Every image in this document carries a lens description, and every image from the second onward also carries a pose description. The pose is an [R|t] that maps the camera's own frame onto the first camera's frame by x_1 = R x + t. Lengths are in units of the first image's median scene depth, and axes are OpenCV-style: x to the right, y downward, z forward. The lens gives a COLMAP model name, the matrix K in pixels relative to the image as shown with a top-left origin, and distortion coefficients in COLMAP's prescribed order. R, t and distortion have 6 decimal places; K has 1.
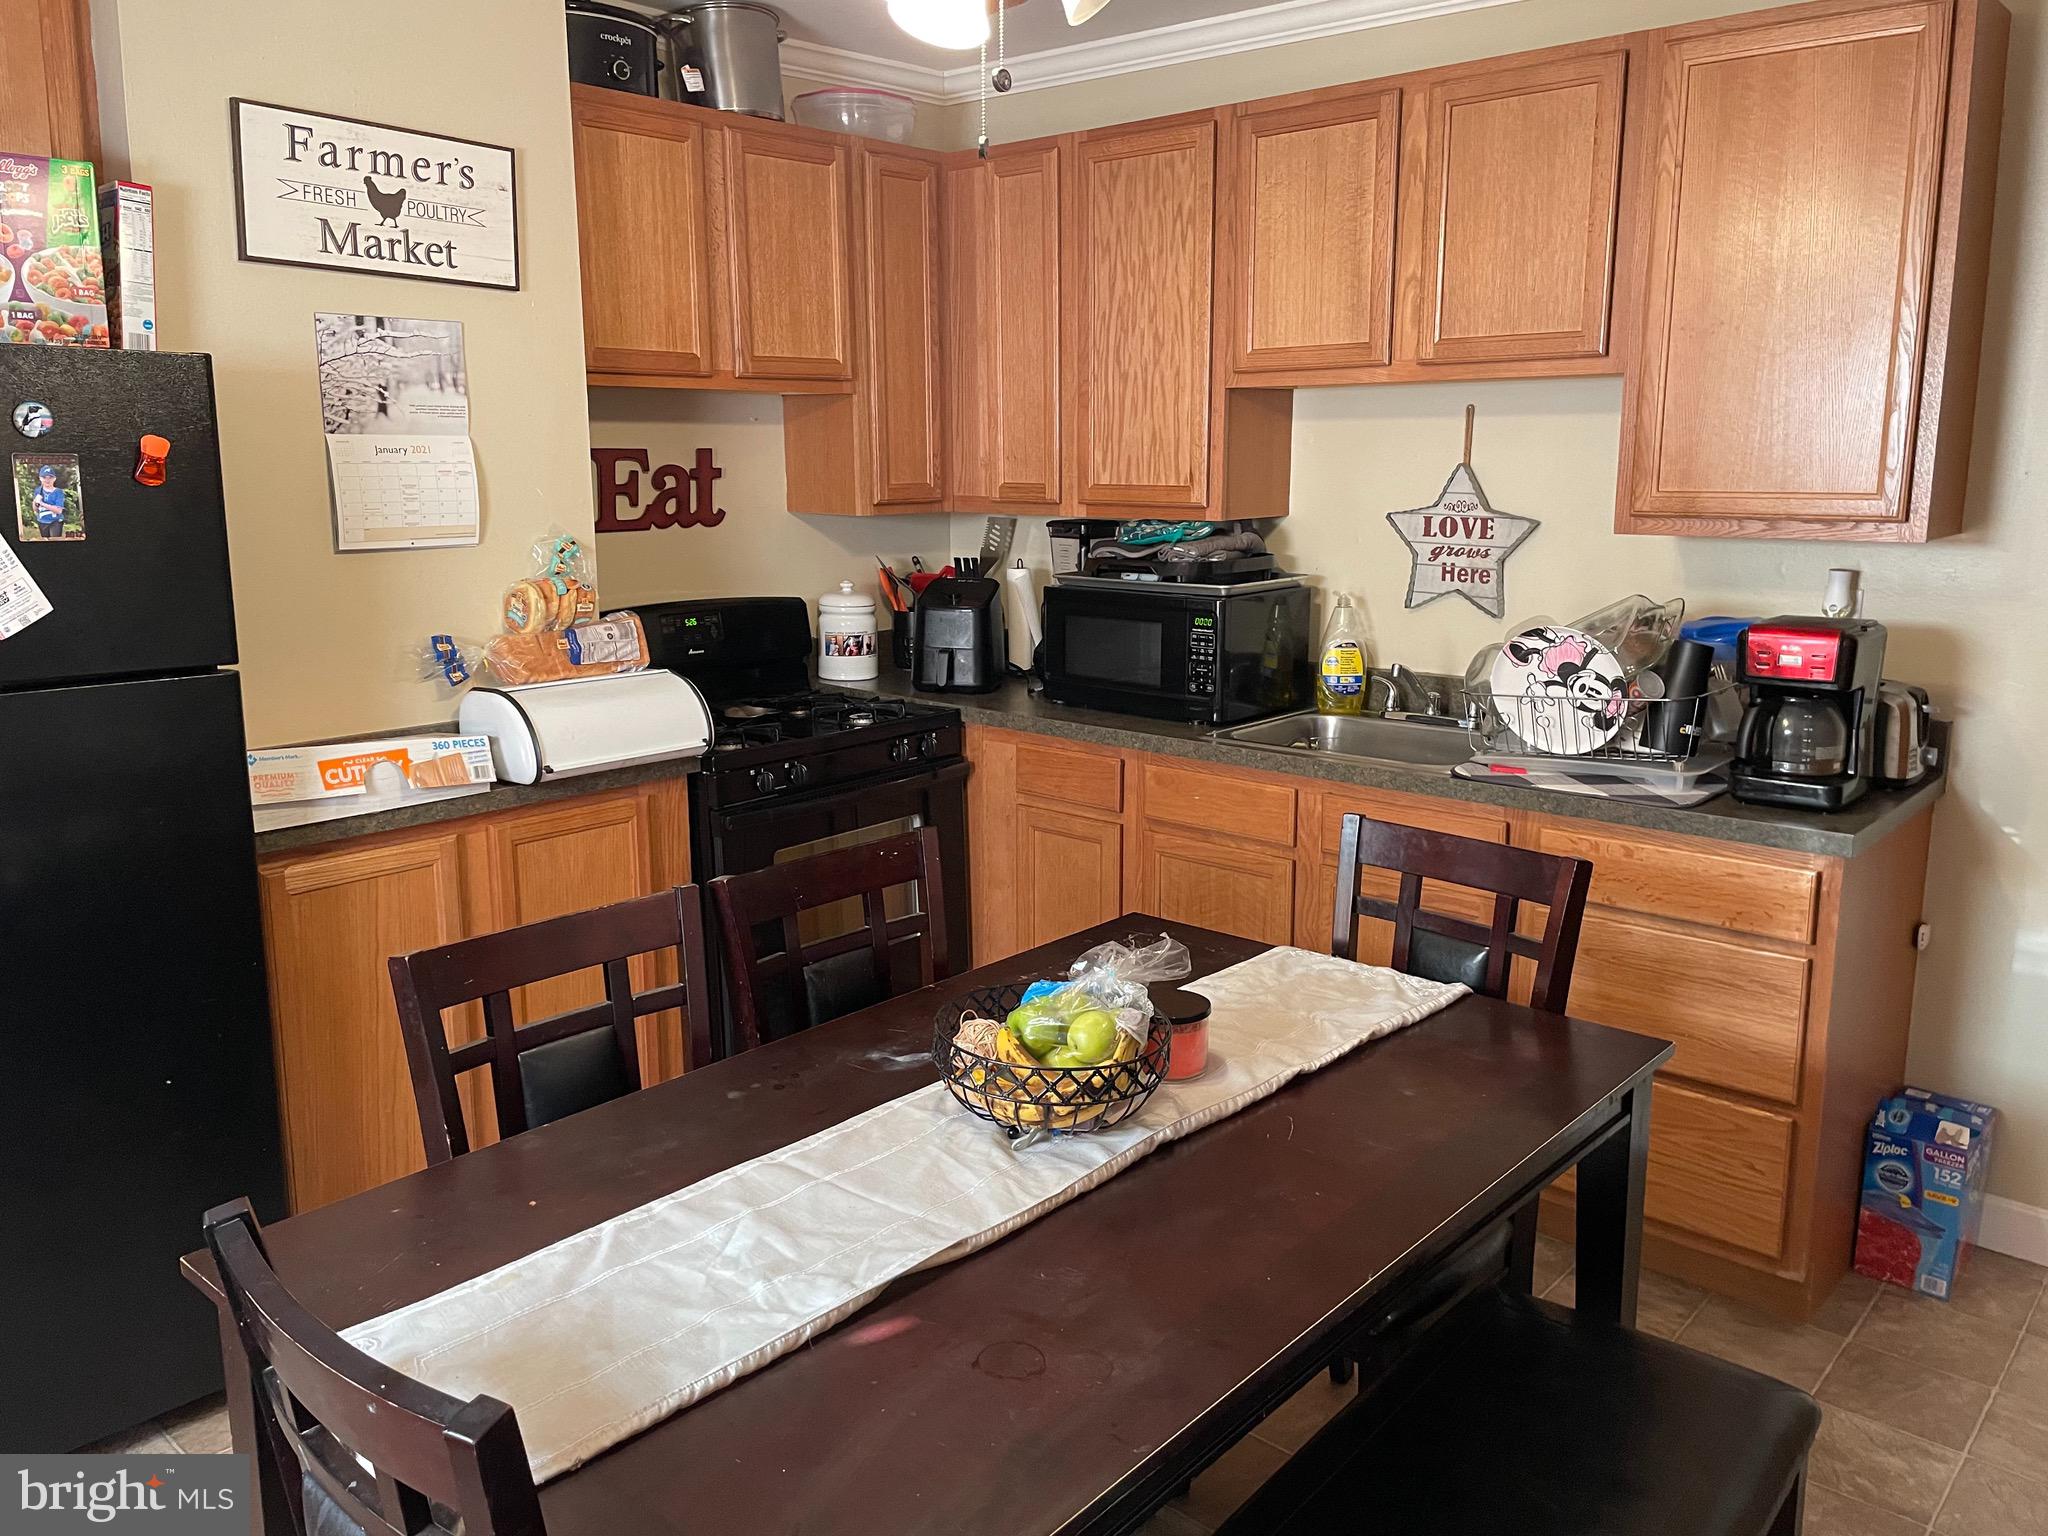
lens RADIAL K [[1546.5, 0, 1032.0], [0, 1546.5, 754.5], [0, 0, 1]] dist [0.000891, 0.001235]
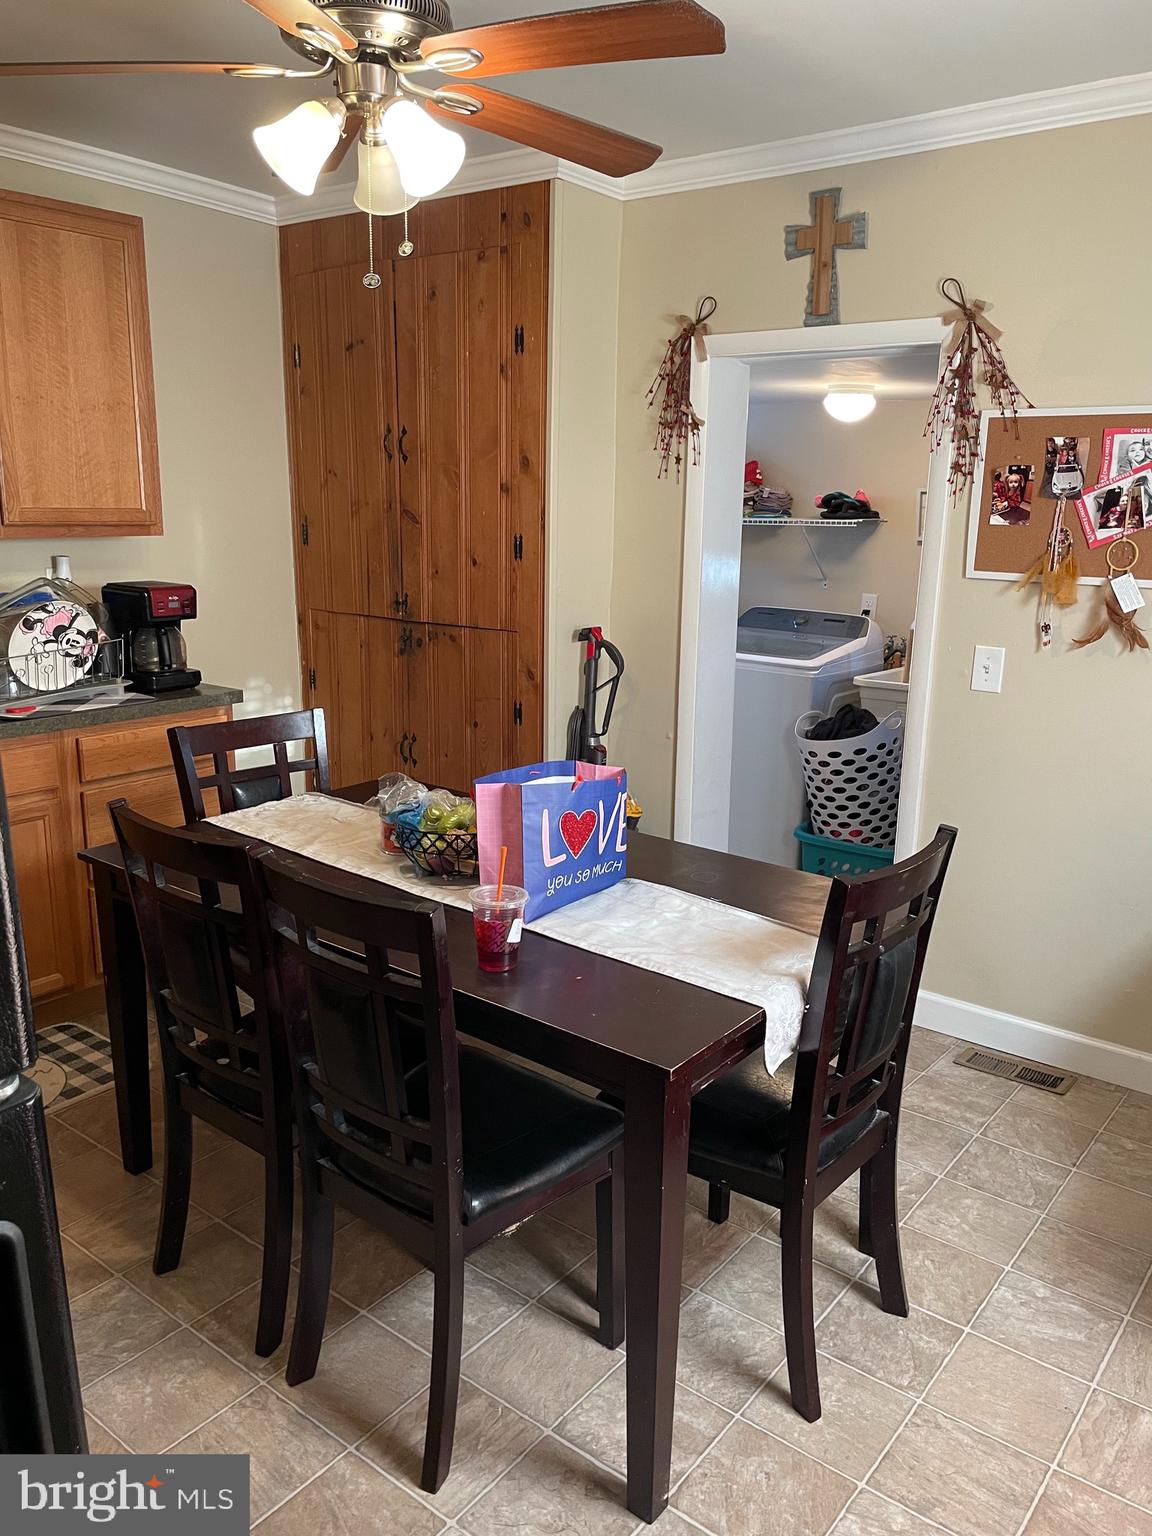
lens RADIAL K [[1159.9, 0, 581.5], [0, 1159.9, 774.9], [0, 0, 1]] dist [0.000891, 0.001235]
pose [[-0.059146, -0.226640, 0.972181, -0.788117], [0.174952, 0.956459, 0.233618, -0.094404], [-0.982799, 0.183902, -0.016920, 0.556860]]
